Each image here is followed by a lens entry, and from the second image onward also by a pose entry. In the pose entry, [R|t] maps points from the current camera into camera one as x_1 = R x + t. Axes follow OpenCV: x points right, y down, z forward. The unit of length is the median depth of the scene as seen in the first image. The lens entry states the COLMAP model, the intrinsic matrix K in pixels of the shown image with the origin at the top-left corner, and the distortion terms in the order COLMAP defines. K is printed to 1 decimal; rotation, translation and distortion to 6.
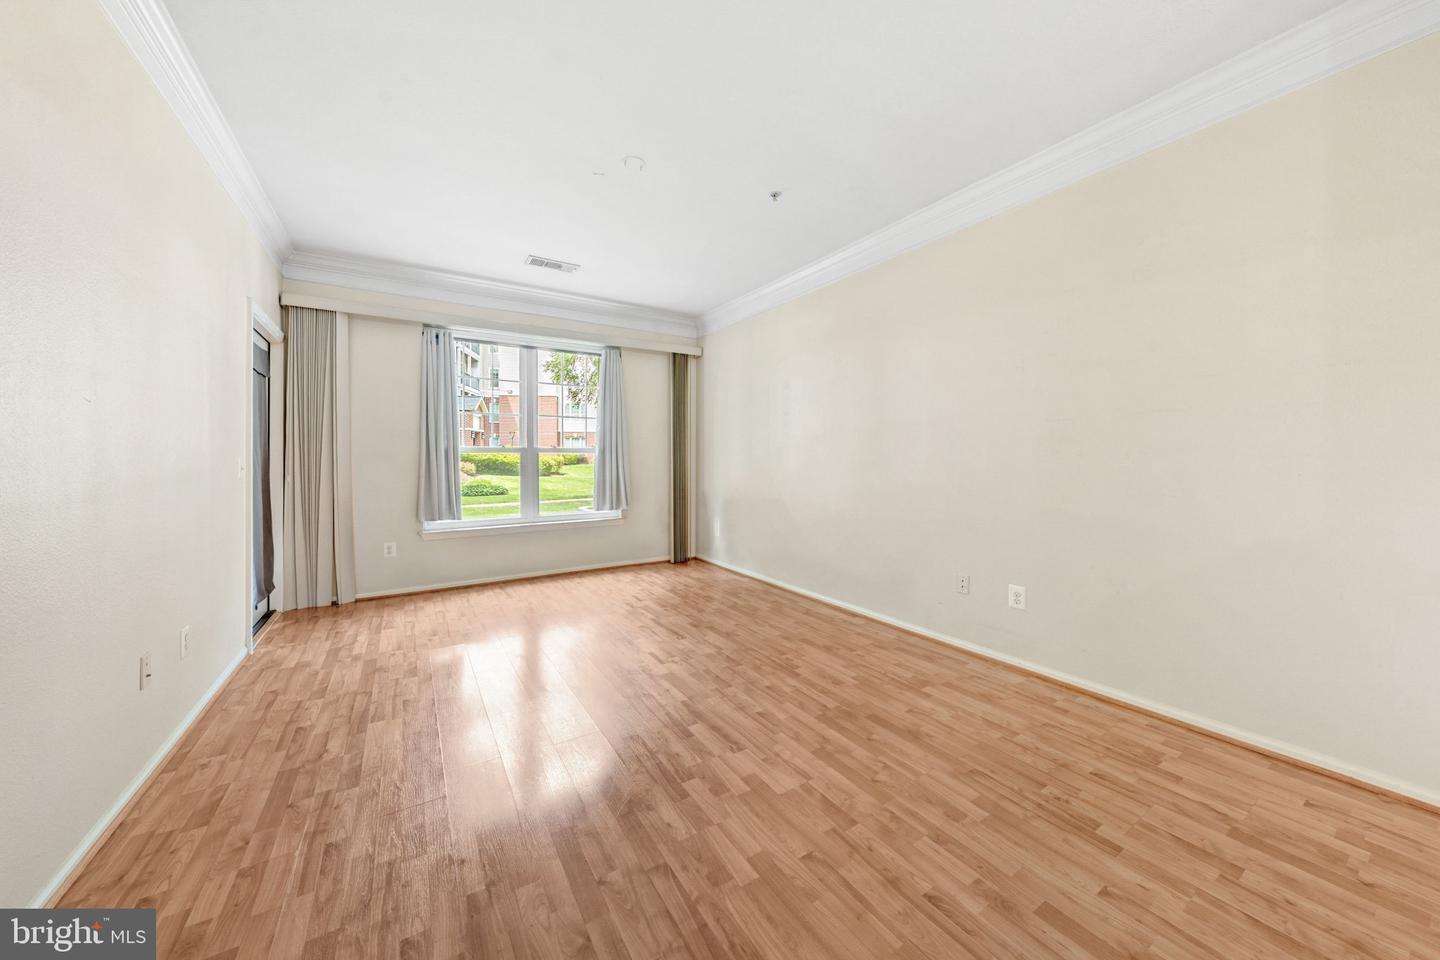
lens RADIAL K [[497.2, 0, 714.6], [0, 497.2, 464.8], [0, 0, 1]] dist [-0.000562, -0.000196]
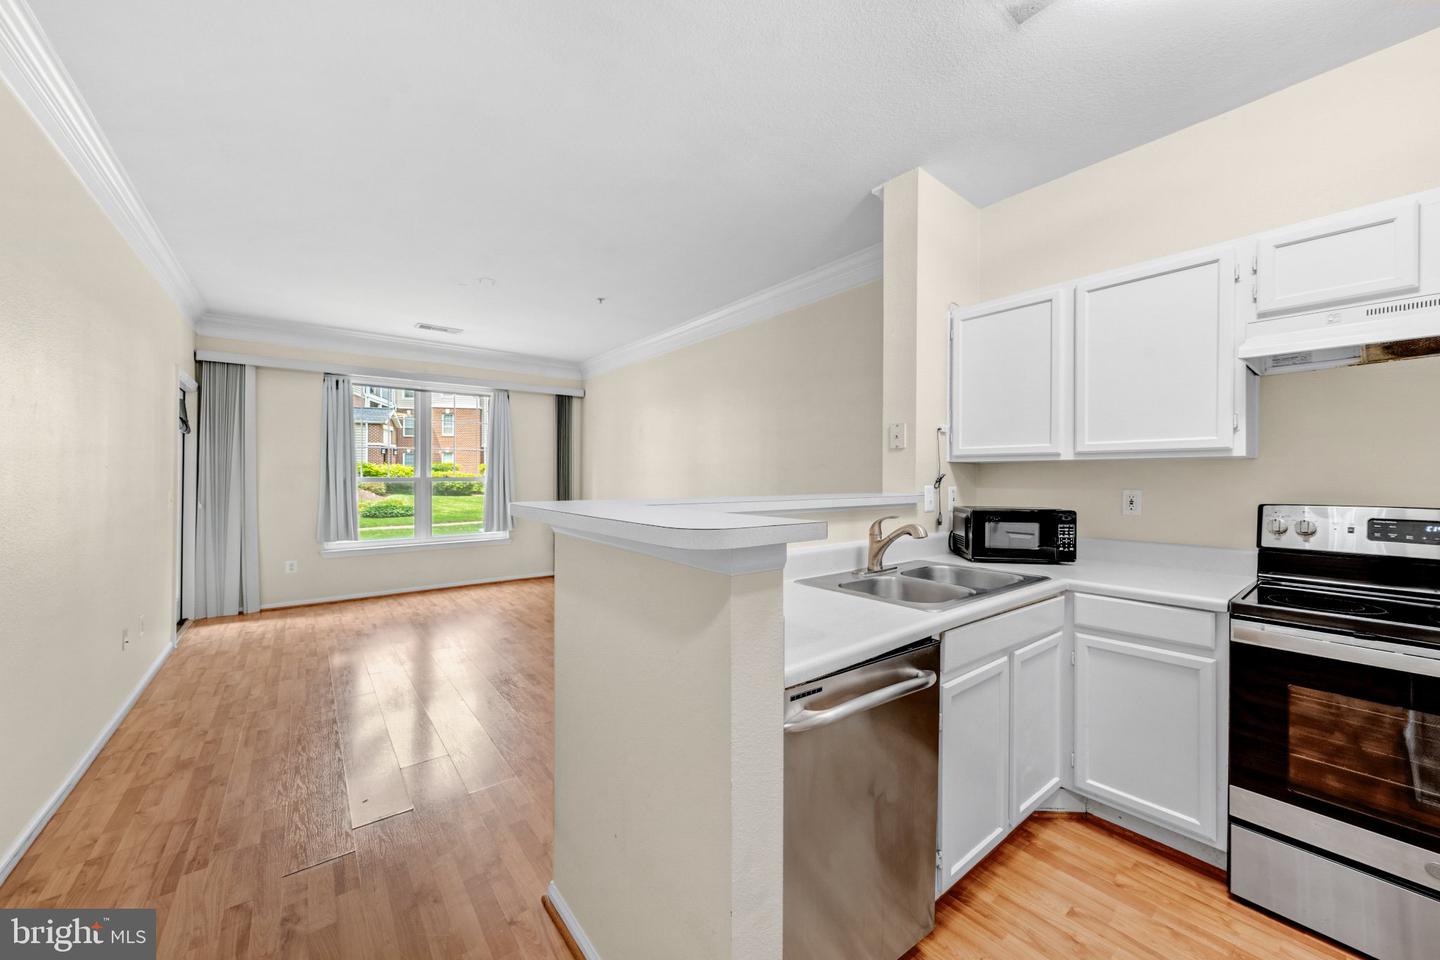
lens RADIAL K [[531.6, 0, 714.3], [0, 531.6, 478.3], [0, 0, 1]] dist [0.001399, -0.000083]
pose [[0.994816, 0.003507, 0.101634, 0.257296], [-0.002694, 0.999963, -0.008136, -0.036492], [-0.101659, 0.007820, 0.994789, -0.432618]]
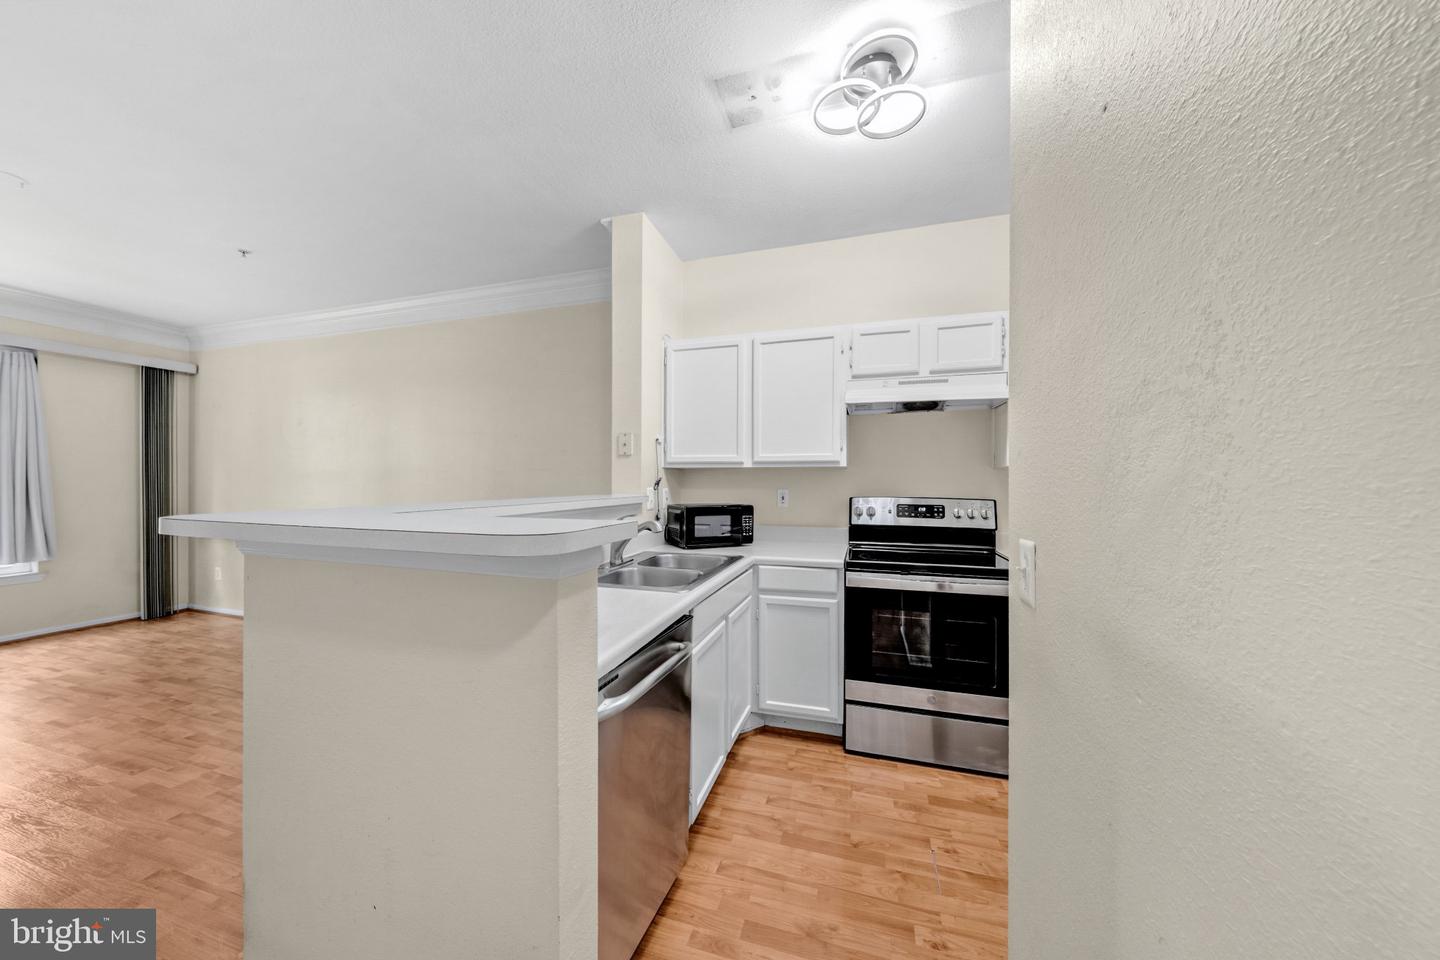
lens RADIAL K [[488.5, 0, 715.8], [0, 488.5, 483.8], [0, 0, 1]] dist [0.000676, -0.000026]
pose [[0.761438, -0.001275, 0.648236, 0.191532], [0.004600, 0.999984, -0.003436, -0.035989], [-0.648221, 0.005599, 0.761432, -0.401493]]
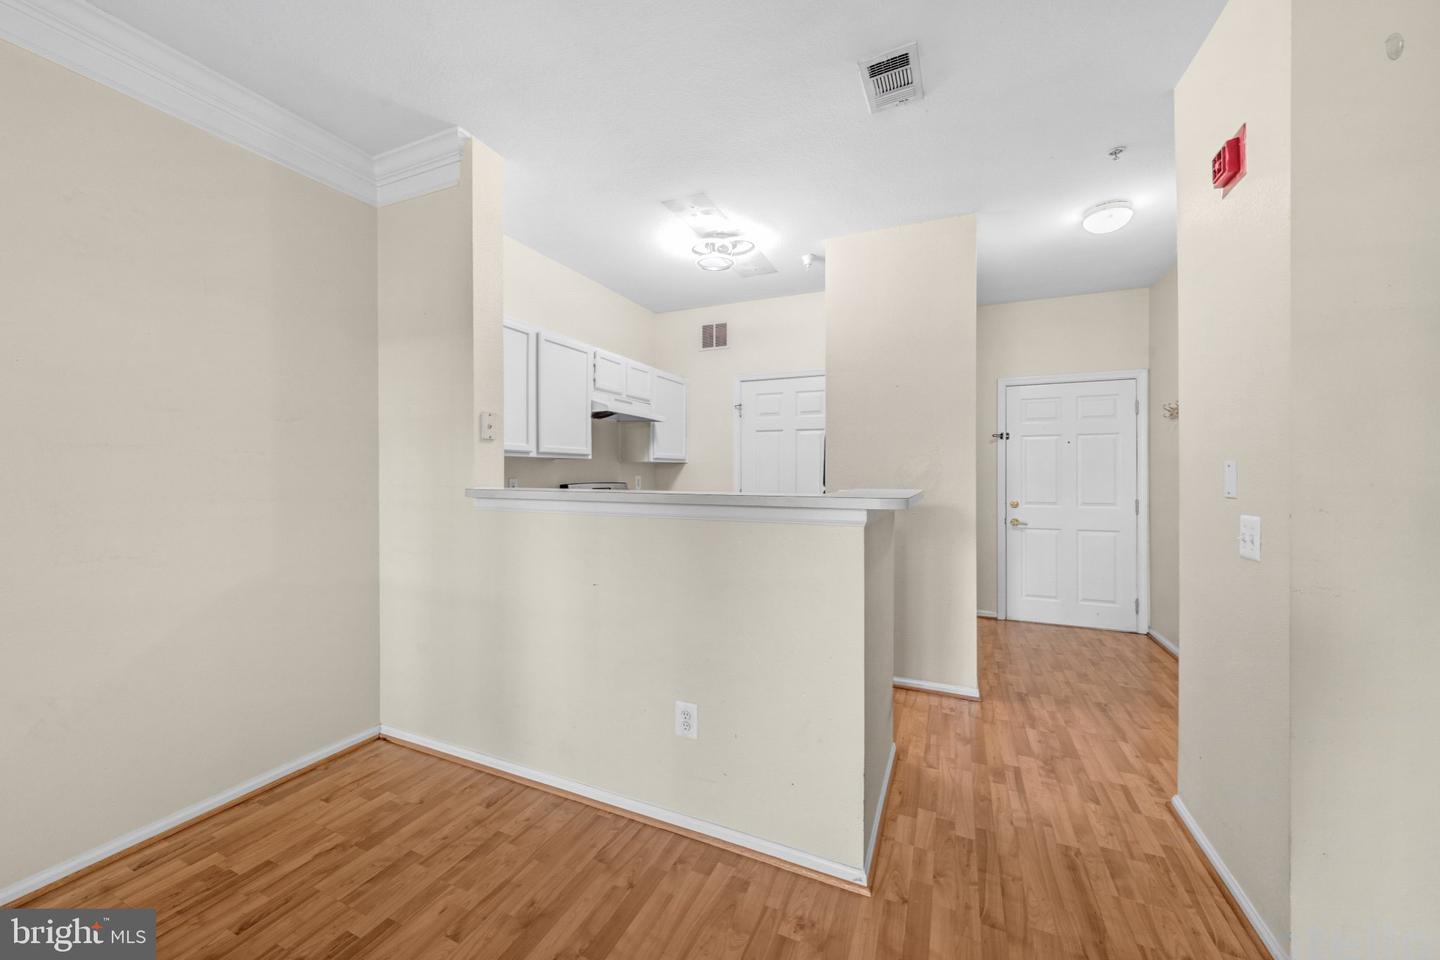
lens RADIAL K [[535.4, 0, 714.1], [0, 535.4, 474.9], [0, 0, 1]] dist [-0.001132, -0.000136]
pose [[-0.556294, -0.007997, 0.830947, -0.174883], [0.005711, 0.999893, 0.013446, -0.046652], [-0.830966, 0.012225, -0.556189, 0.463476]]
